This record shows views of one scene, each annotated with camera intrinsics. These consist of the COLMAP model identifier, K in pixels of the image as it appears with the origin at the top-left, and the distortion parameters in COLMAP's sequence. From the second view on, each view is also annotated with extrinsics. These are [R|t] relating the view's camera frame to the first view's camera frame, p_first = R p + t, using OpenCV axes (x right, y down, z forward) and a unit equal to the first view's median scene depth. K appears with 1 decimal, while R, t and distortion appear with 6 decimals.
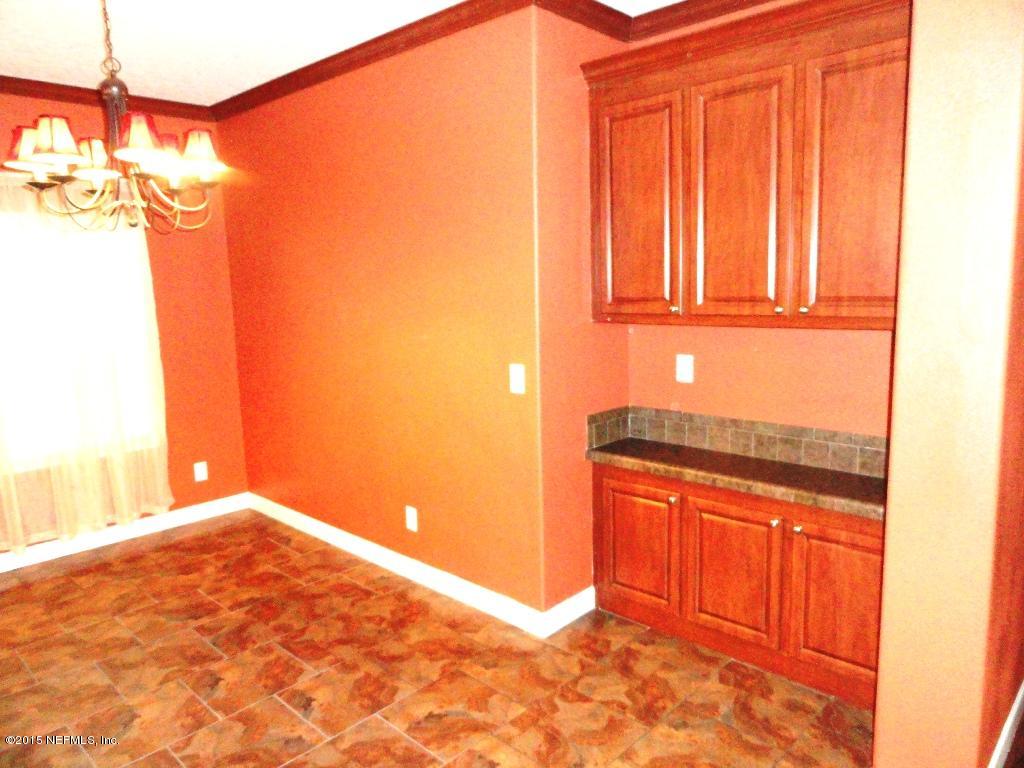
lens RADIAL K [[712.6, 0, 513.1], [0, 712.6, 380.6], [0, 0, 1]] dist [-0.001736, 0.002947]
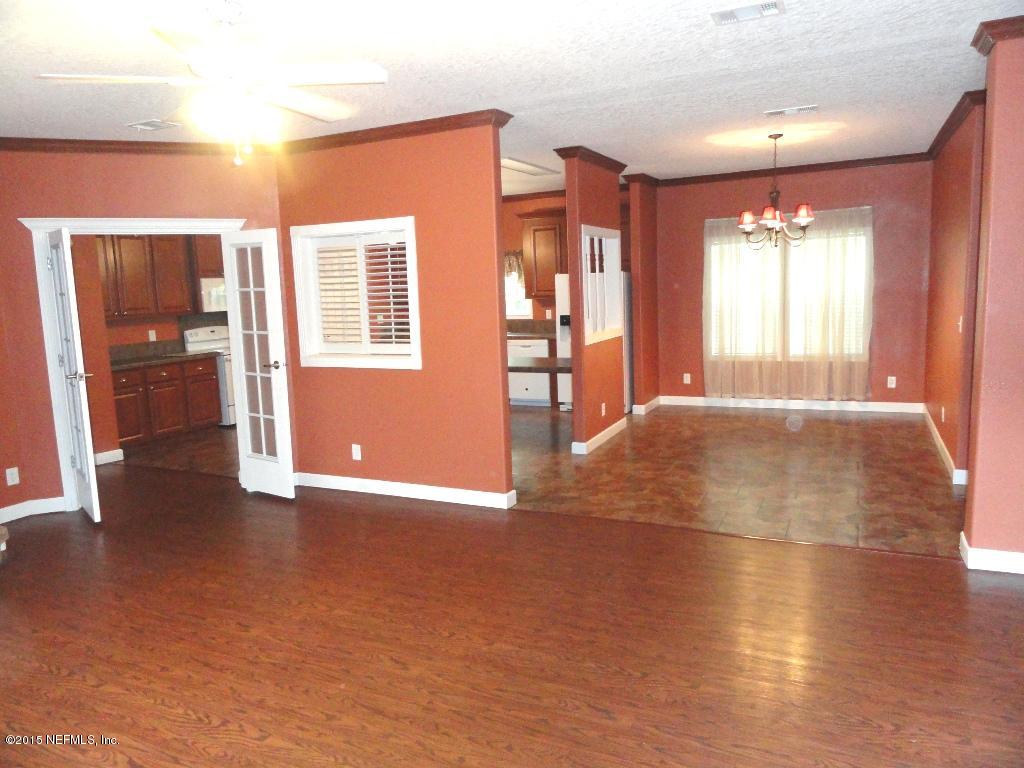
lens RADIAL K [[712.6, 0, 514.2], [0, 712.6, 382.9], [0, 0, 1]] dist [-0.001736, 0.002947]
pose [[0.313560, 0.146563, -0.938189, 1.218156], [-0.109533, 0.987004, 0.117581, 0.048421], [0.943230, 0.065894, 0.325539, -0.498518]]
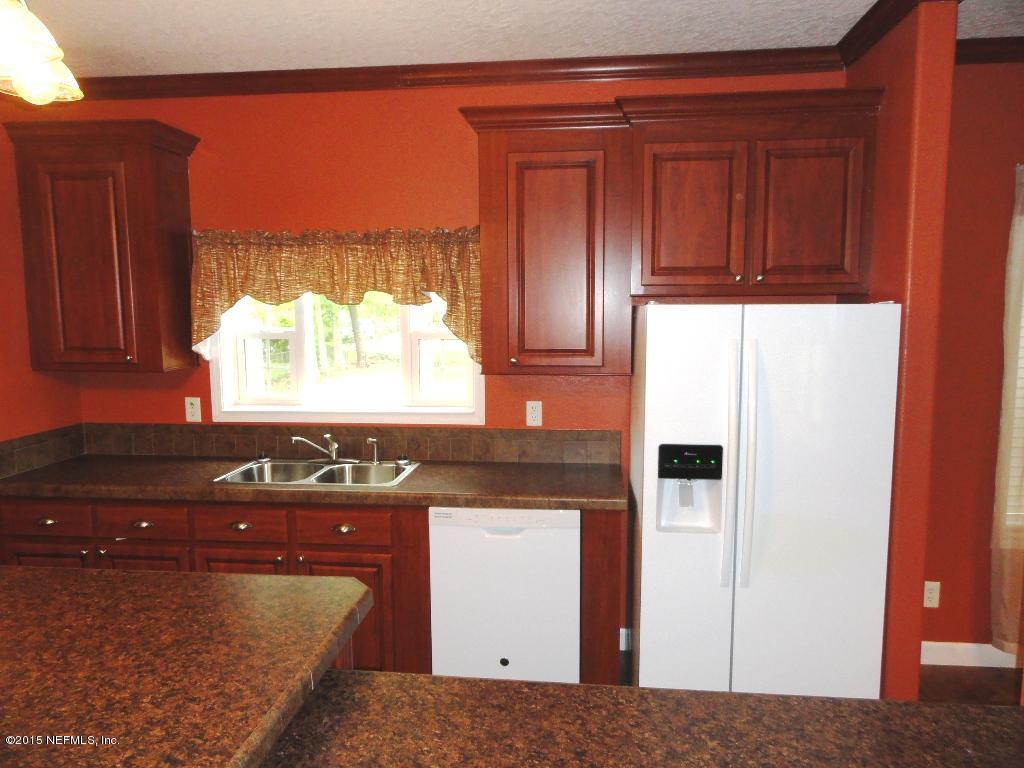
lens RADIAL K [[712.6, 0, 514.7], [0, 712.6, 385.6], [0, 0, 1]] dist [-0.001736, 0.002947]
pose [[0.607283, 0.113995, -0.786265, -0.746772], [-0.130825, 0.990492, 0.042559, 0.018478], [0.783640, 0.077017, 0.616422, -0.098667]]
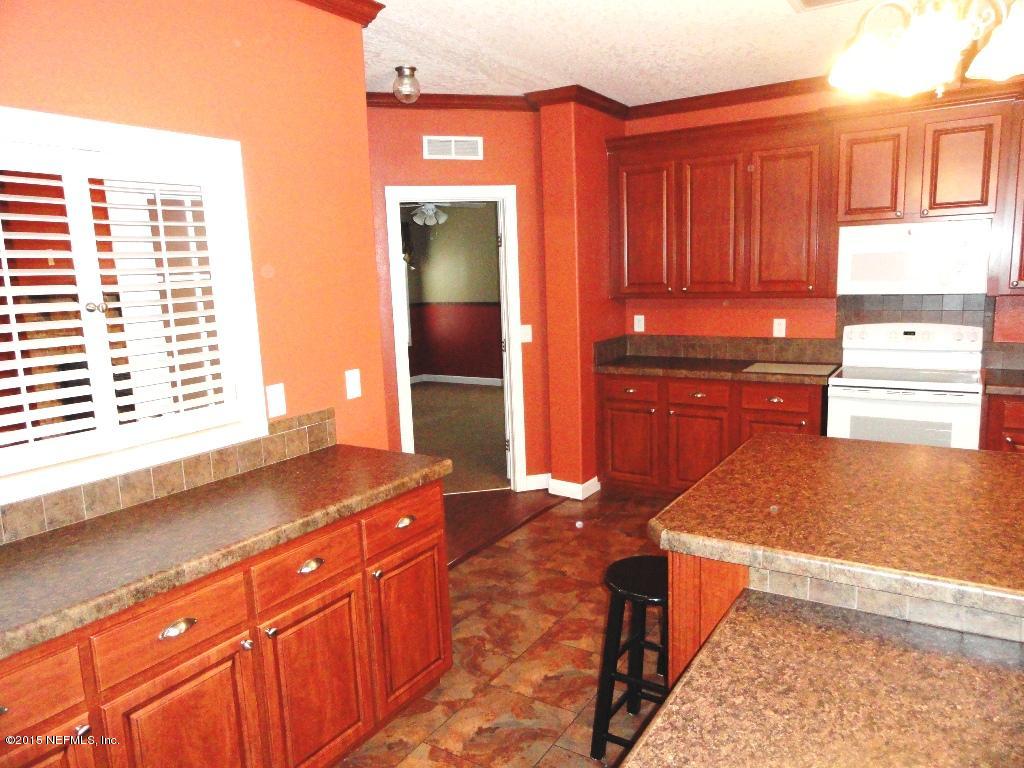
lens RADIAL K [[712.6, 0, 515.0], [0, 712.6, 386.4], [0, 0, 1]] dist [-0.001736, 0.002947]
pose [[-0.979715, 0.094202, -0.176872, -0.797203], [0.035254, 0.949877, 0.310630, -0.043652], [0.197269, 0.298094, -0.933930, 0.427242]]
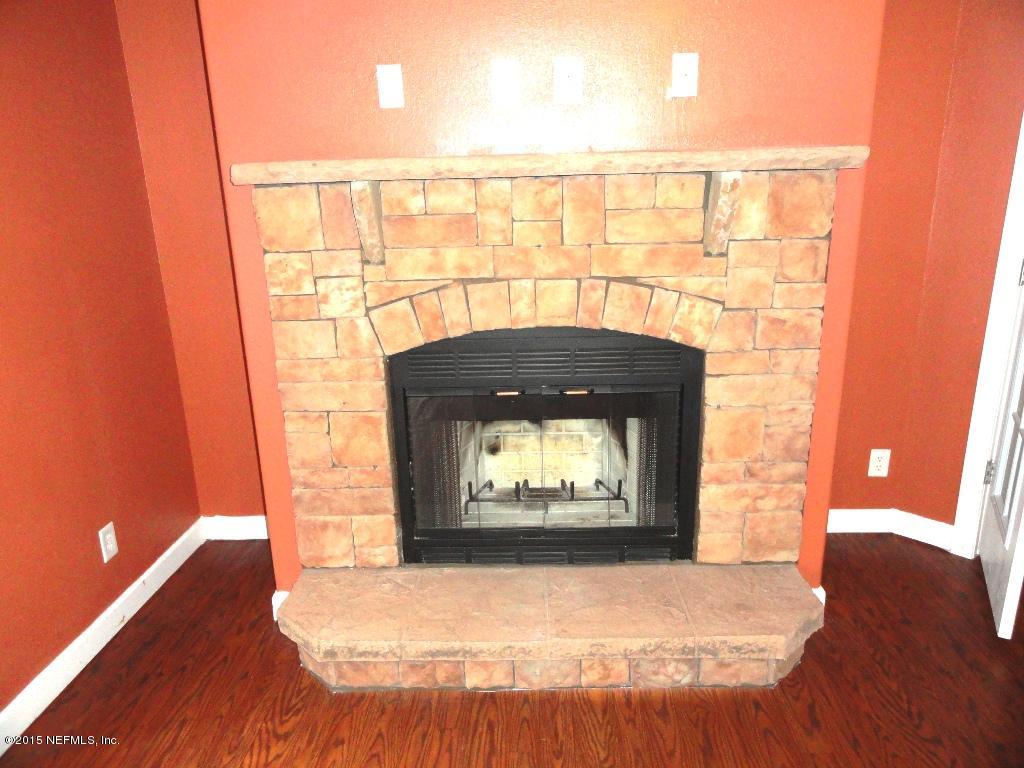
lens RADIAL K [[712.6, 0, 513.2], [0, 712.6, 382.3], [0, 0, 1]] dist [-0.001736, 0.002947]
pose [[-0.749634, 0.229334, -0.620850, 0.278107], [-0.048300, 0.916591, 0.396897, 0.132367], [0.660088, 0.327515, -0.676031, -0.754467]]
